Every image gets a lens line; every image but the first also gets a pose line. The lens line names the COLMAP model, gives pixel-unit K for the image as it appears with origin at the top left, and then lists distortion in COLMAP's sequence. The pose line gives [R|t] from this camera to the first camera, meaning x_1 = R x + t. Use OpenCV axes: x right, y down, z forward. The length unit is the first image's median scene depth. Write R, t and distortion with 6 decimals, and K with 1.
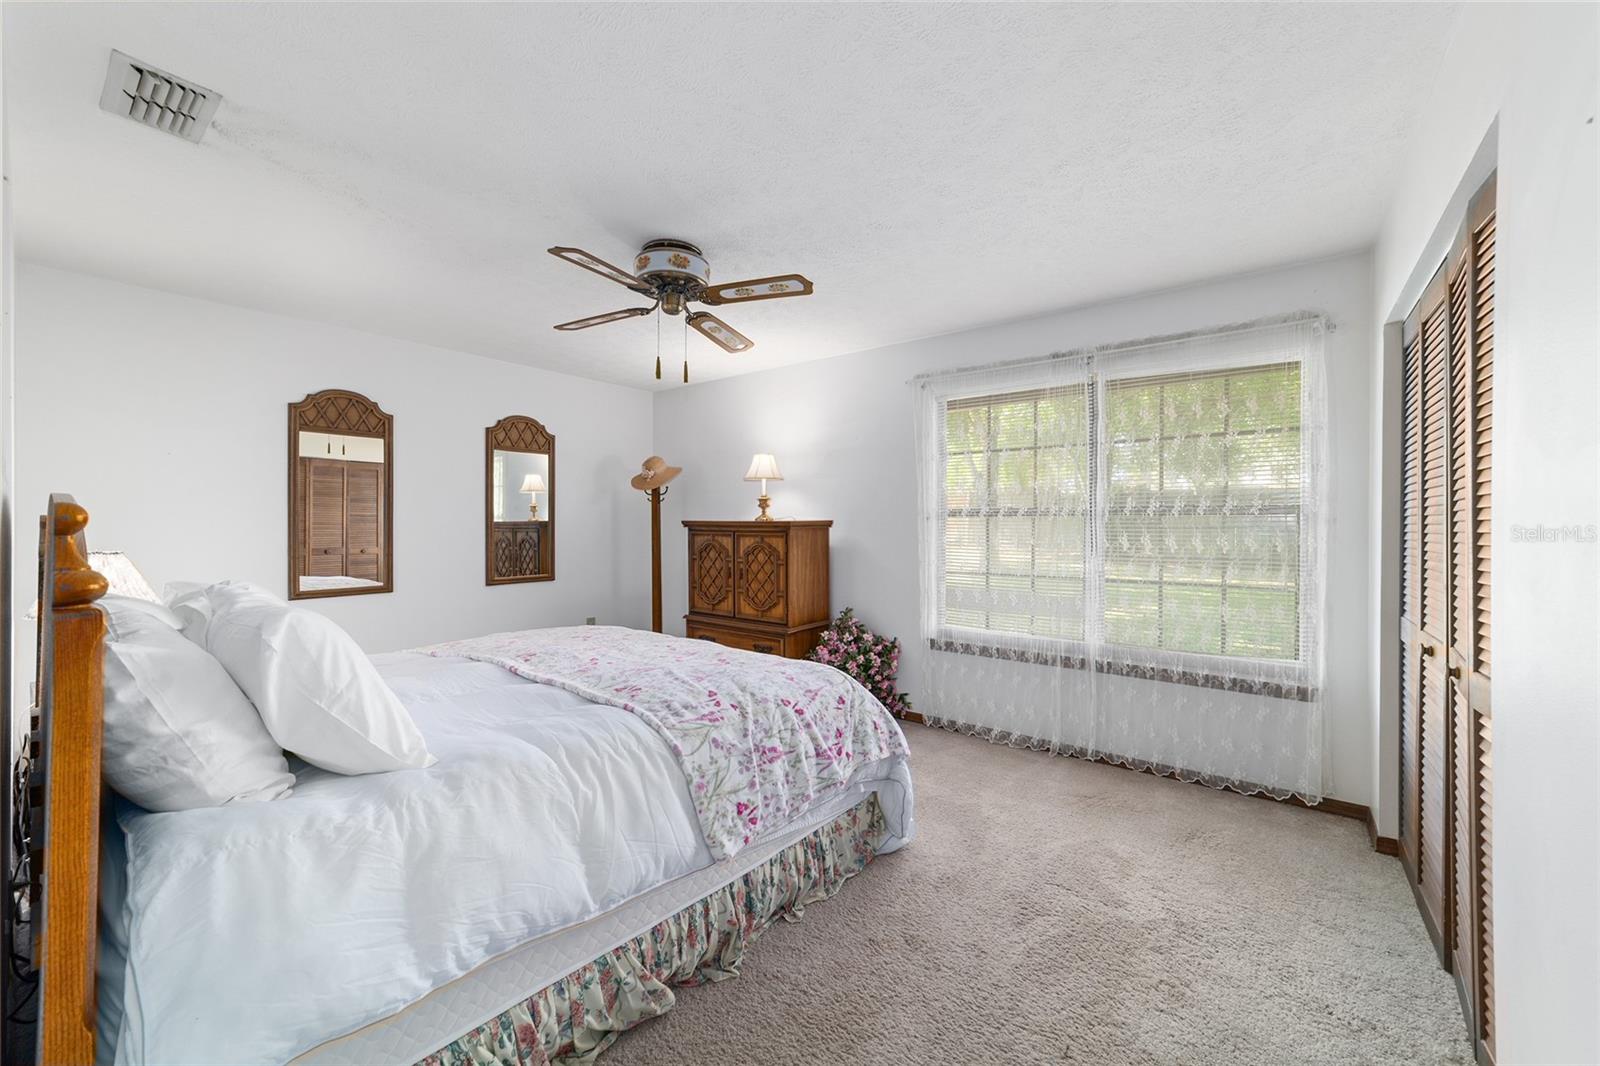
lens RADIAL K [[613.7, 0, 801.2], [0, 613.7, 527.8], [0, 0, 1]] dist [-0.001762, 0.000175]
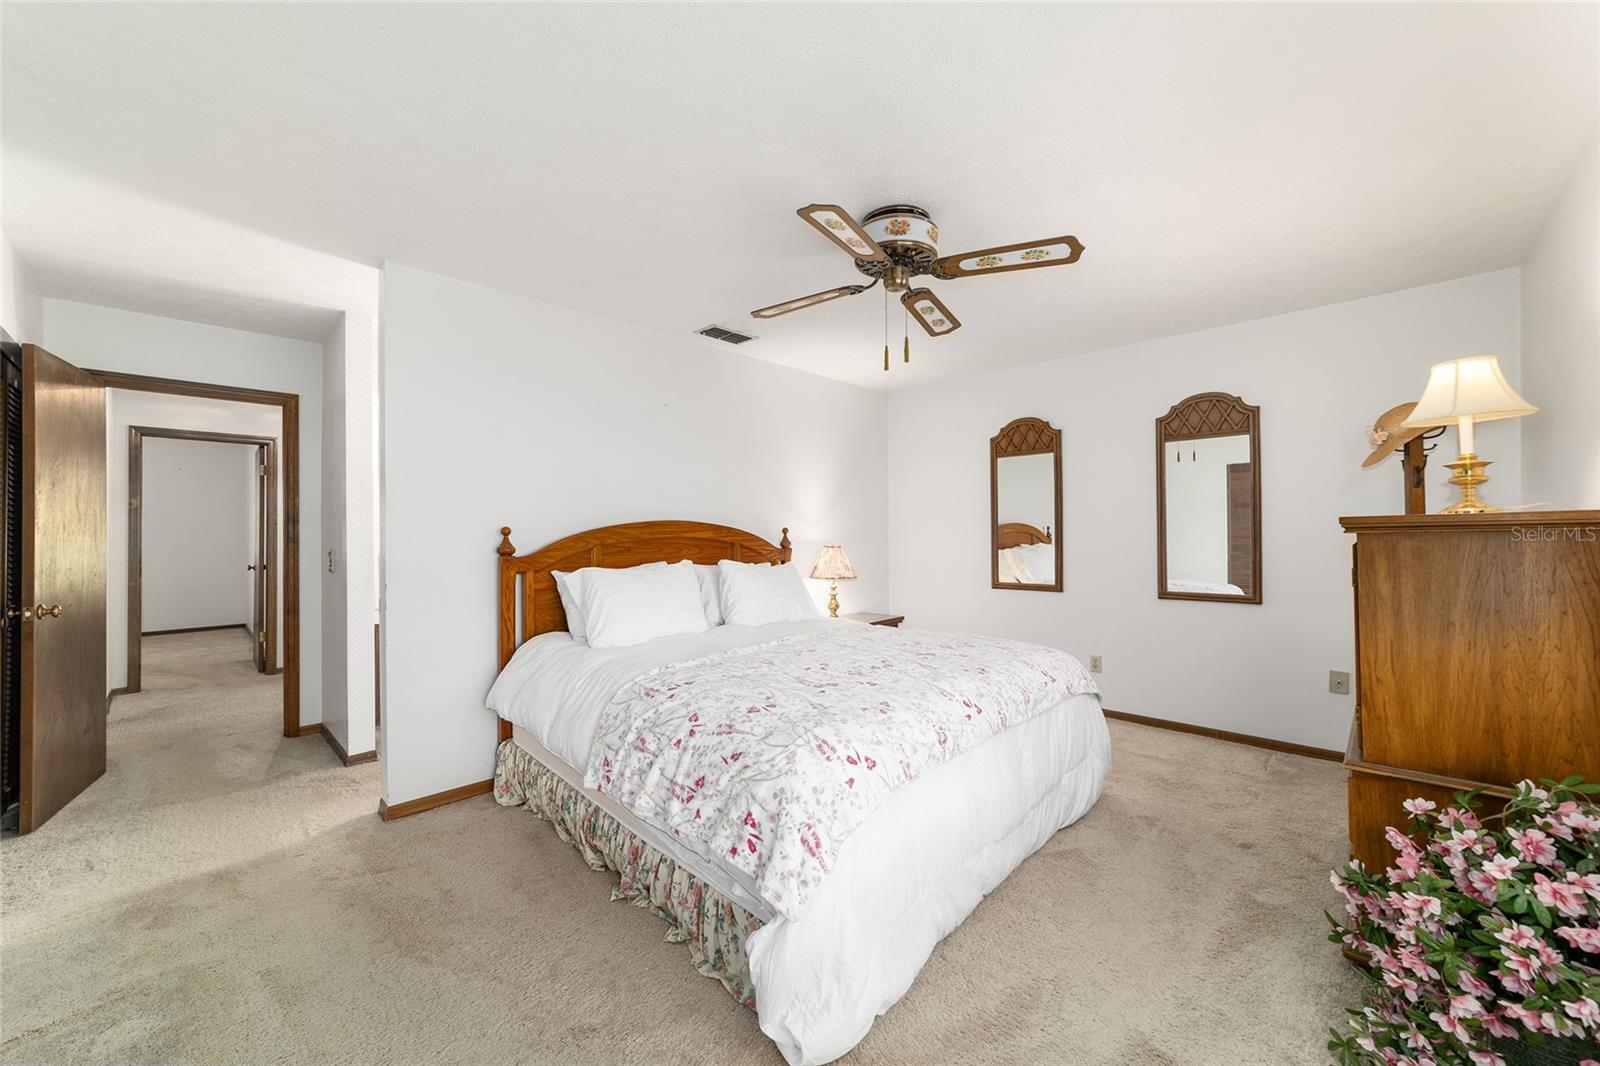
lens RADIAL K [[613.7, 0, 801.2], [0, 613.7, 527.8], [0, 0, 1]] dist [-0.001762, 0.000175]
pose [[-0.108588, -0.009259, -0.994044, 0.540501], [0.001996, 0.999953, -0.009532, 0.001112], [0.994085, -0.003019, -0.108564, 0.762070]]
